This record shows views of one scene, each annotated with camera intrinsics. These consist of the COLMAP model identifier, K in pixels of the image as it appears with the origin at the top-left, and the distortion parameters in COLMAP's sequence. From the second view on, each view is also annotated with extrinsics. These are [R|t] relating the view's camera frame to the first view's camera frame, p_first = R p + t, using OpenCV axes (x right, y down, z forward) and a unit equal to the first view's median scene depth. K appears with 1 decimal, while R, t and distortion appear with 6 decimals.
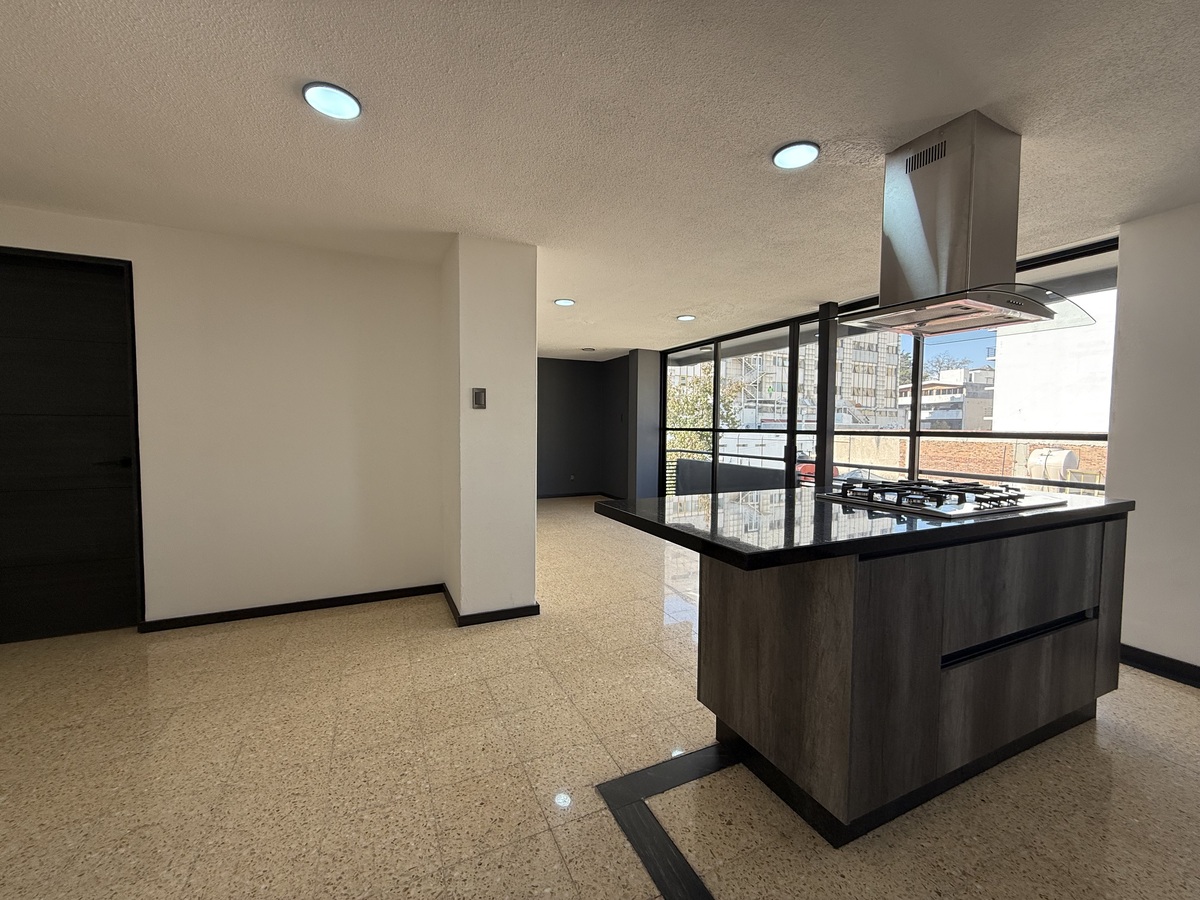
lens RADIAL K [[476.9, 0, 597.2], [0, 476.9, 447.0], [0, 0, 1]] dist [0.000121, -0.000076]
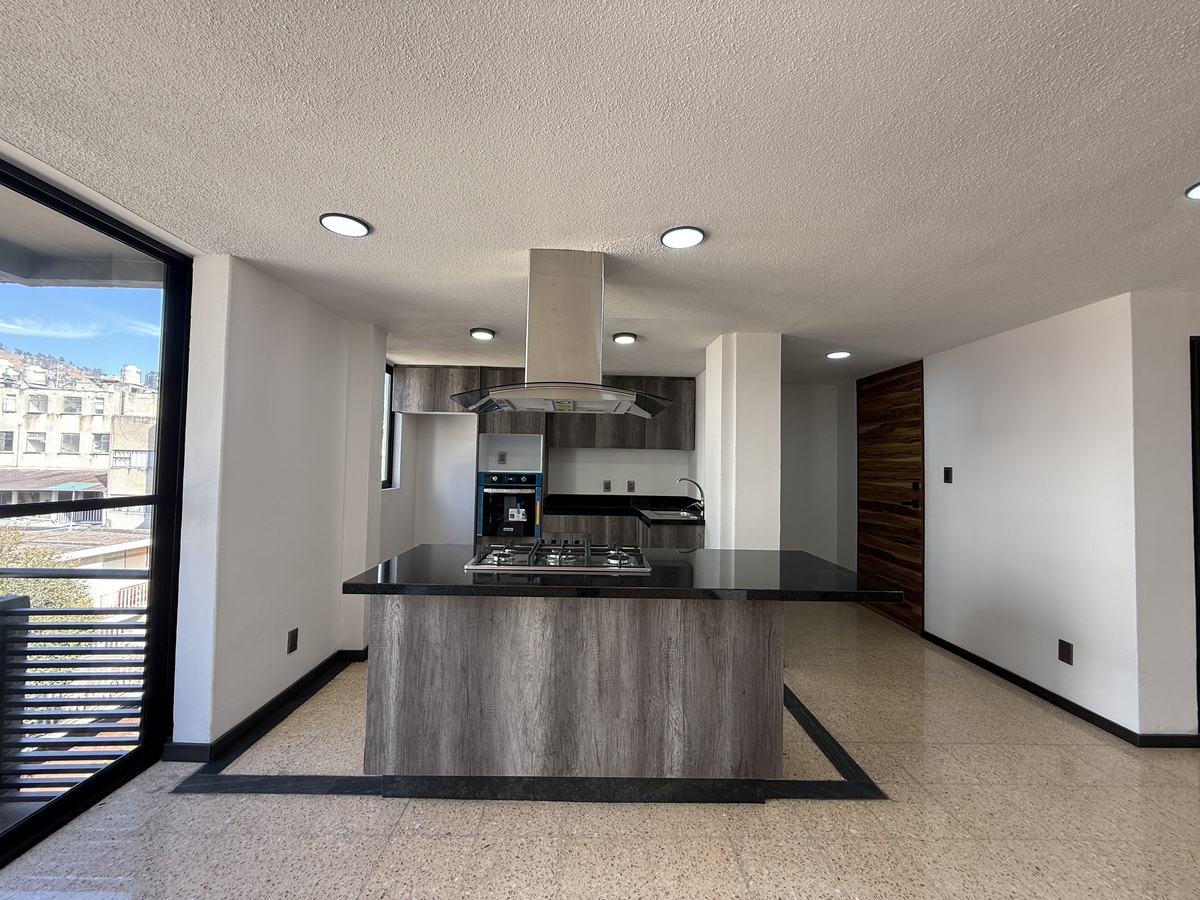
lens RADIAL K [[476.9, 0, 597.2], [0, 476.9, 447.0], [0, 0, 1]] dist [0.000121, -0.000076]
pose [[-0.913579, -0.011251, 0.406506, 0.222363], [-0.009197, 0.999933, 0.007006, -0.230754], [-0.406557, 0.002661, -0.913621, 2.773209]]
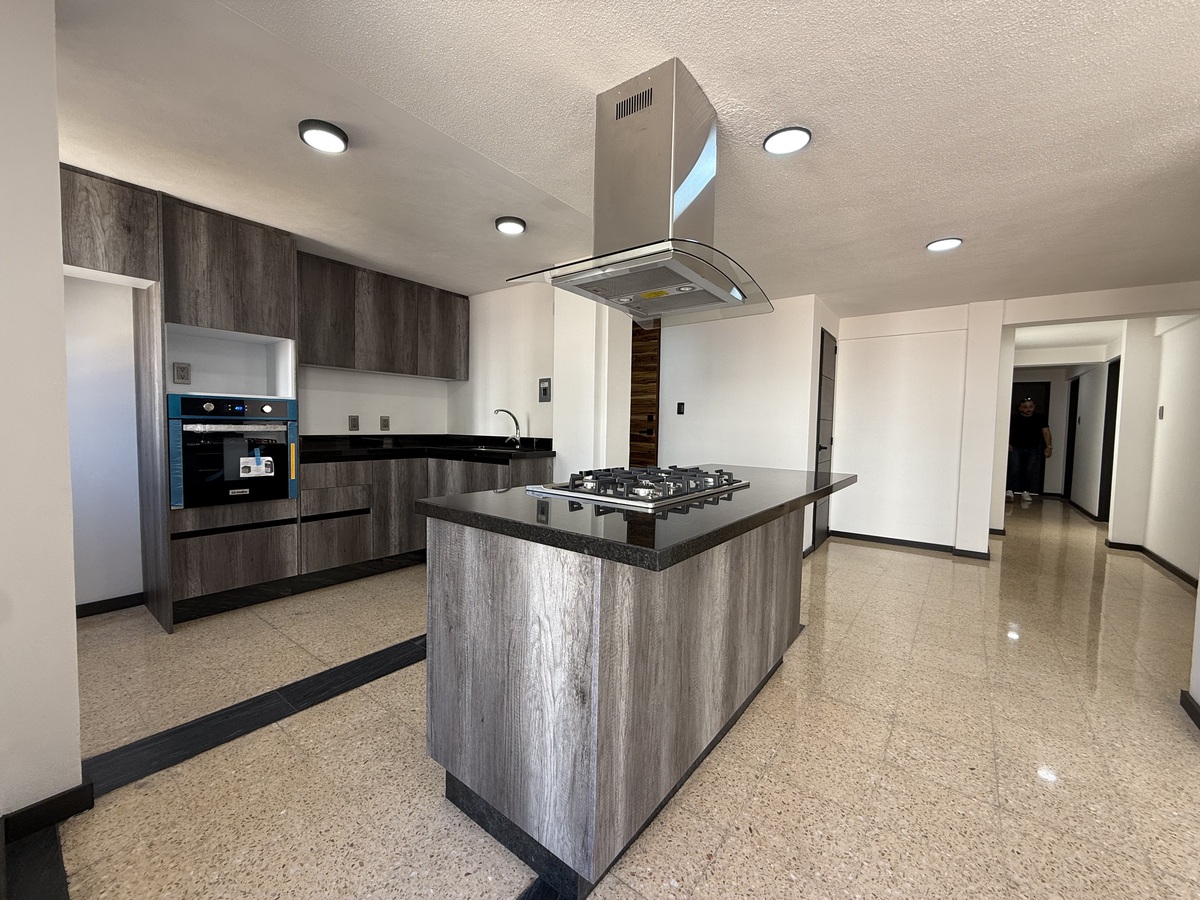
lens RADIAL K [[476.9, 0, 597.2], [0, 476.9, 447.0], [0, 0, 1]] dist [0.000121, -0.000076]
pose [[-0.889364, -0.003253, -0.457188, 1.669587], [-0.046364, 0.995461, 0.083109, -0.056265], [0.454842, 0.095111, -0.885479, 2.435380]]
